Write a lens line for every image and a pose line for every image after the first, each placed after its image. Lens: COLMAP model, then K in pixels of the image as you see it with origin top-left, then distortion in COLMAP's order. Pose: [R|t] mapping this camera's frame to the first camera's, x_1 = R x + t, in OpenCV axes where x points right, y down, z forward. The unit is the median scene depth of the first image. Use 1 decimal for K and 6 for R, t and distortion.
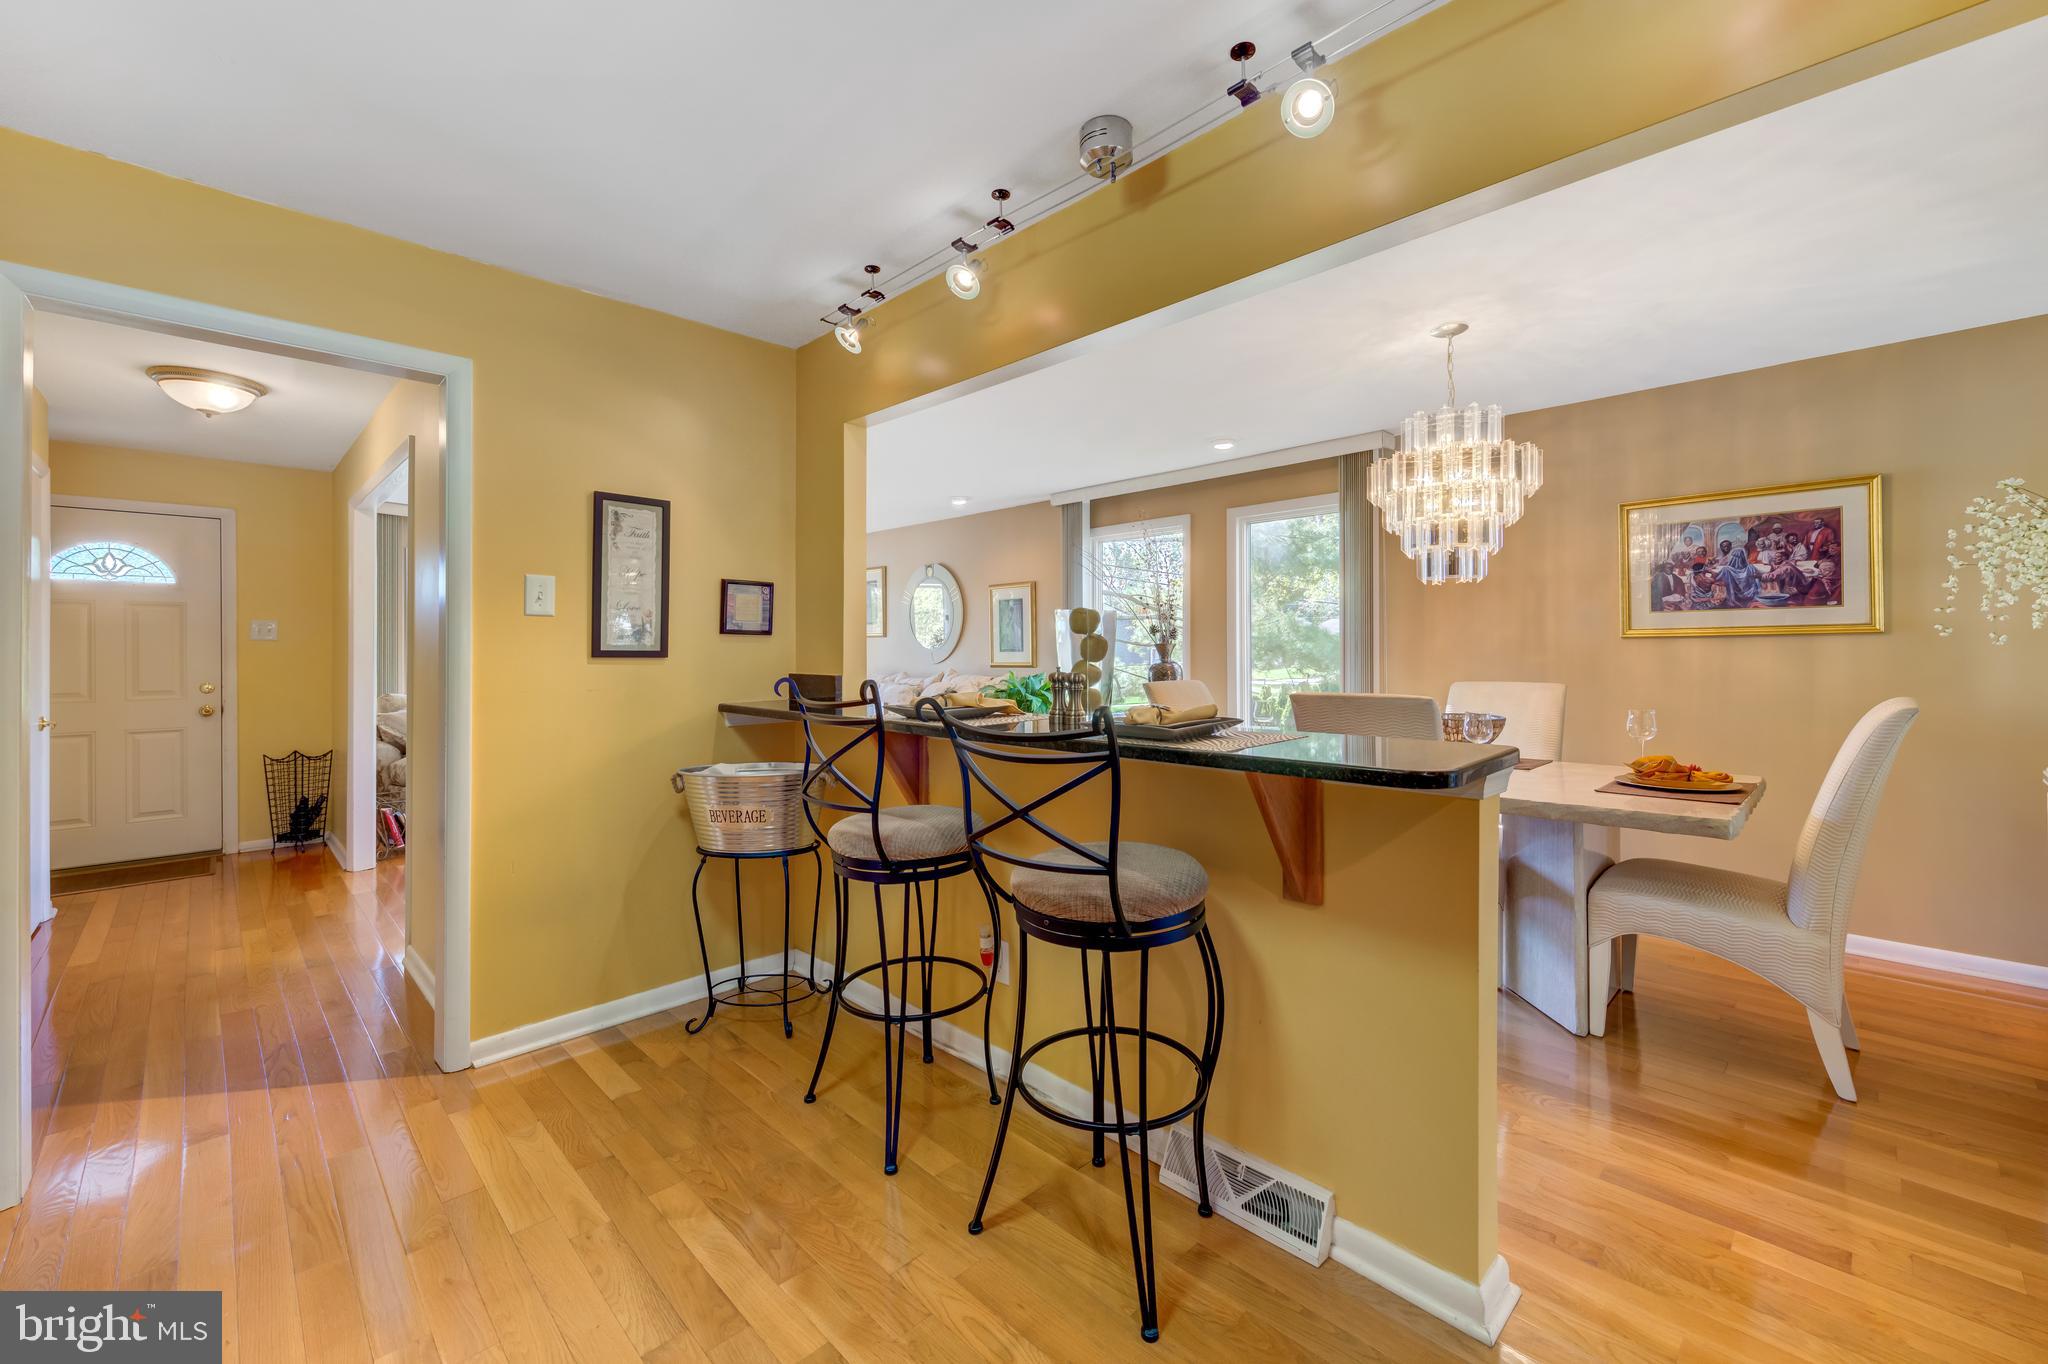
lens RADIAL K [[820.2, 0, 1027.0], [0, 820.2, 648.7], [0, 0, 1]] dist [0.002682, -0.001491]
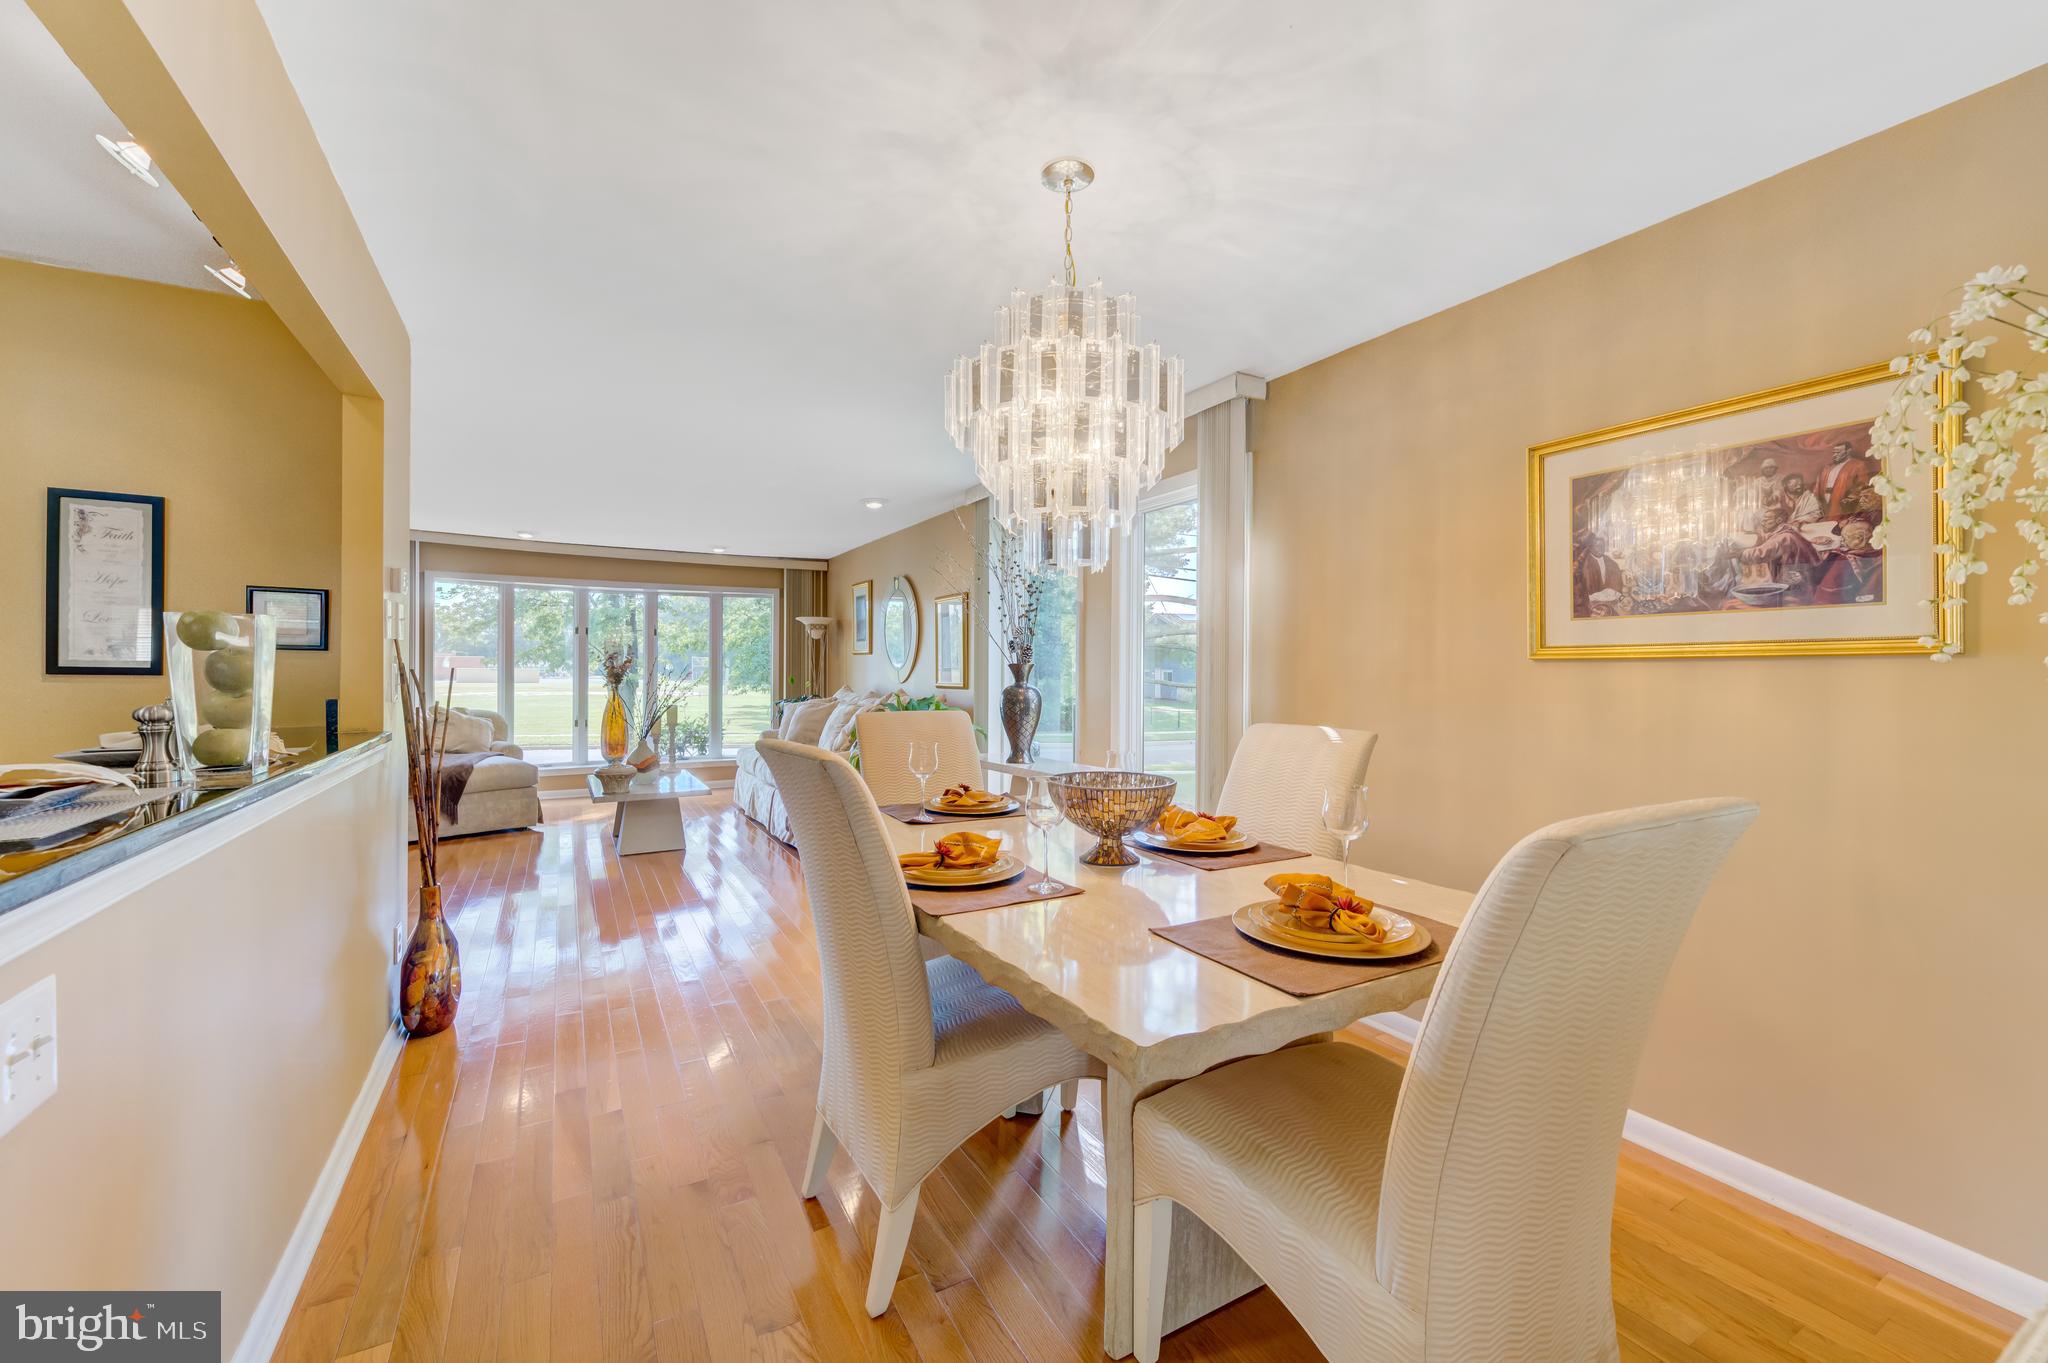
lens RADIAL K [[816.0, 0, 1031.2], [0, 816.0, 669.3], [0, 0, 1]] dist [0.001067, -0.000987]
pose [[0.965134, 0.009796, -0.261572, 0.575091], [-0.009583, 0.999952, 0.002088, -0.005228], [0.261580, 0.000491, 0.965182, 0.332549]]
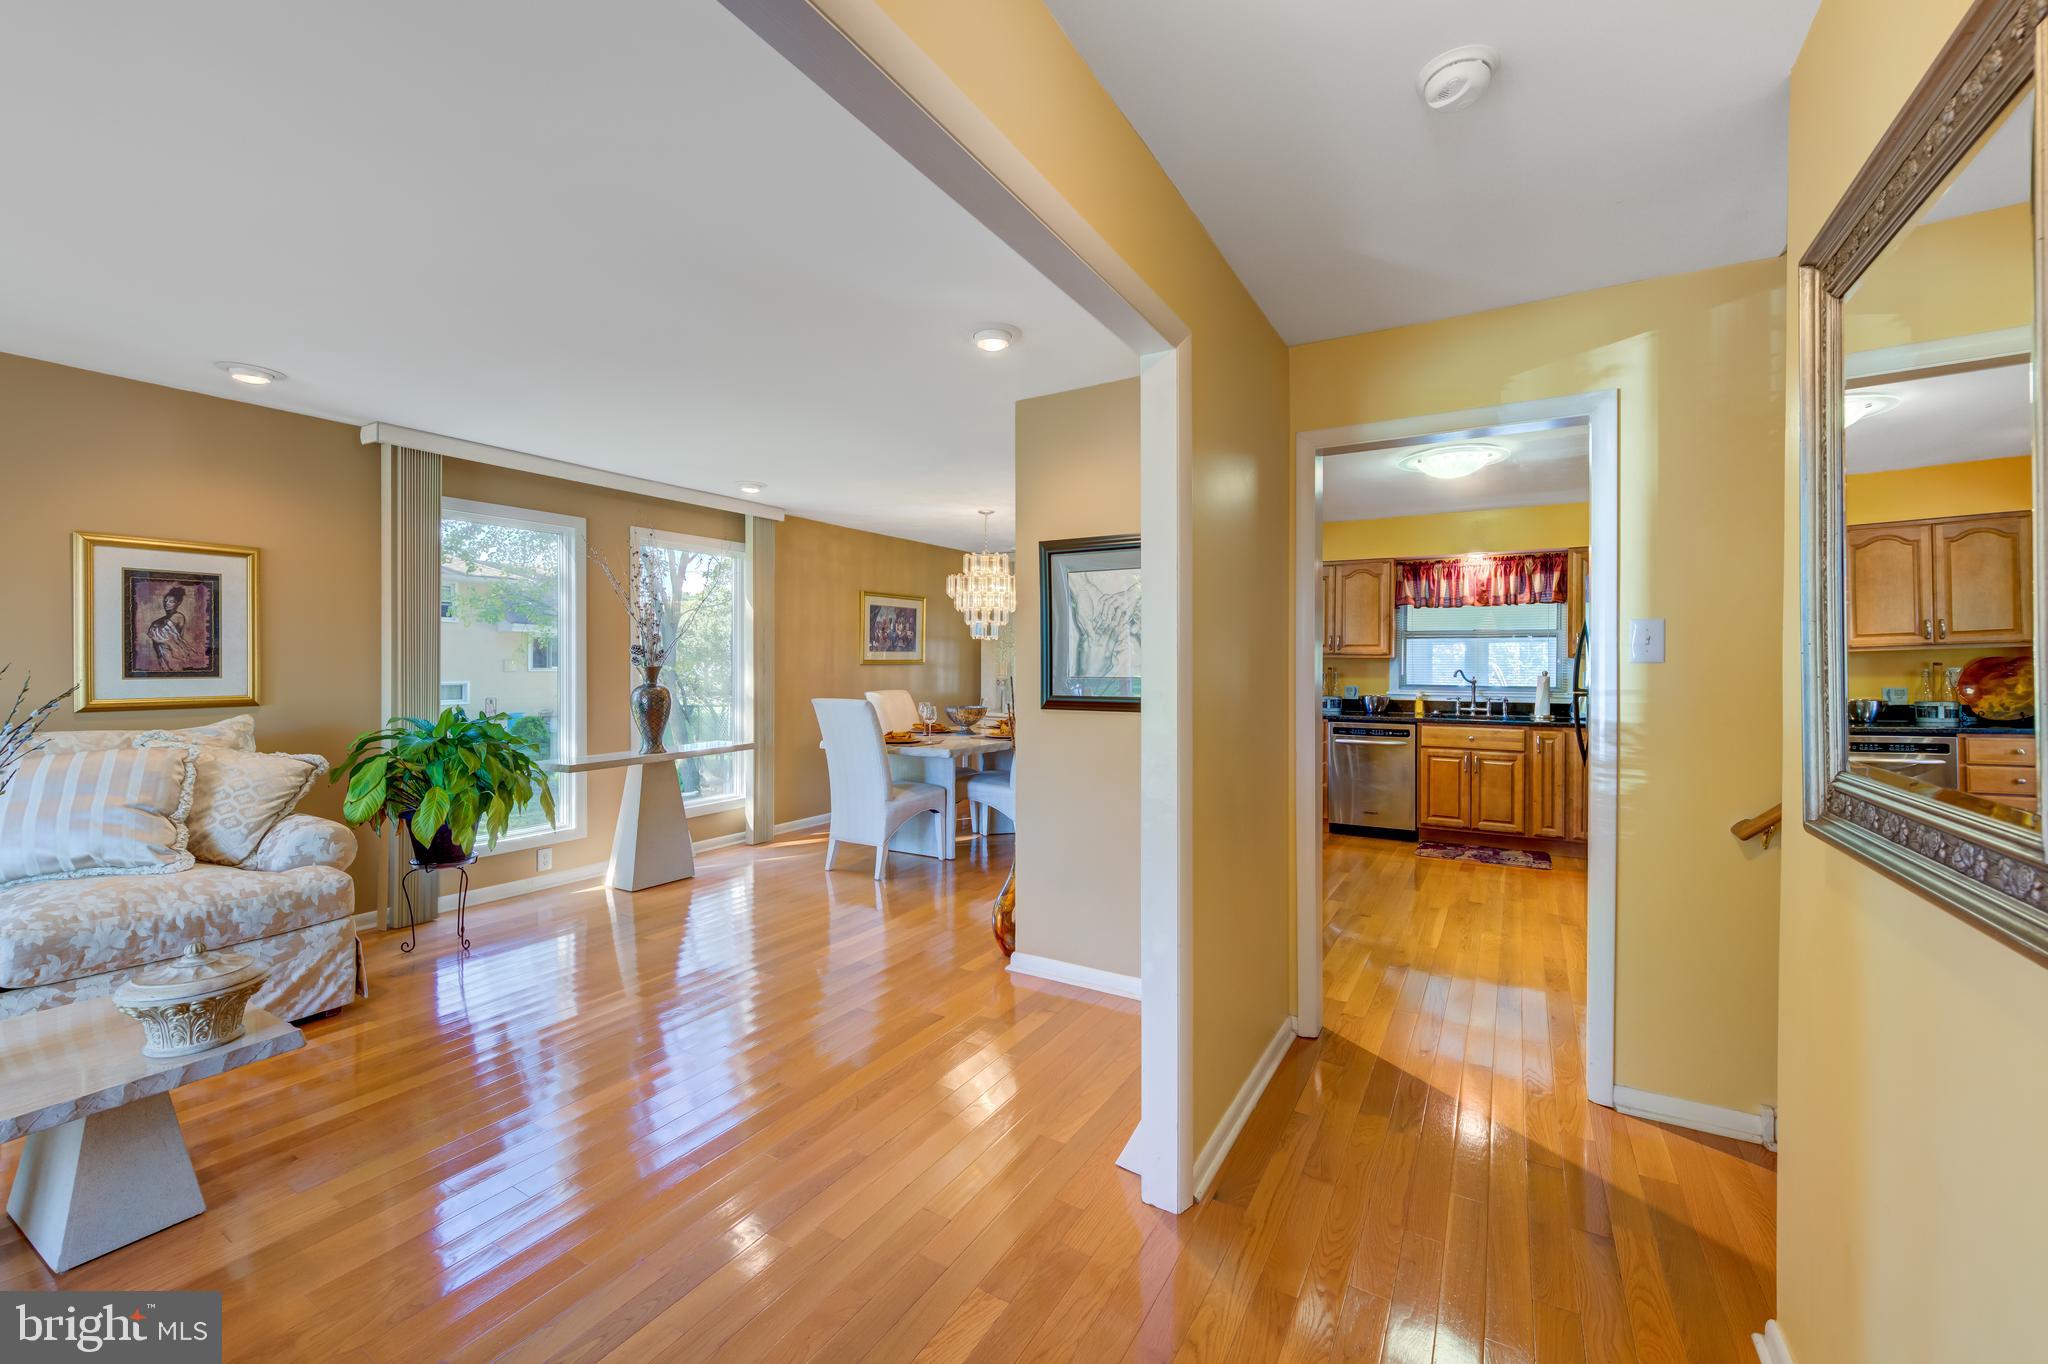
lens RADIAL K [[820.2, 0, 1035.9], [0, 820.2, 669.9], [0, 0, 1]] dist [0.002682, -0.001491]
pose [[-0.253308, -0.007348, 0.967358, -1.238481], [-0.007037, 0.999959, 0.005753, -0.016556], [-0.967360, -0.005350, -0.253349, 1.203082]]
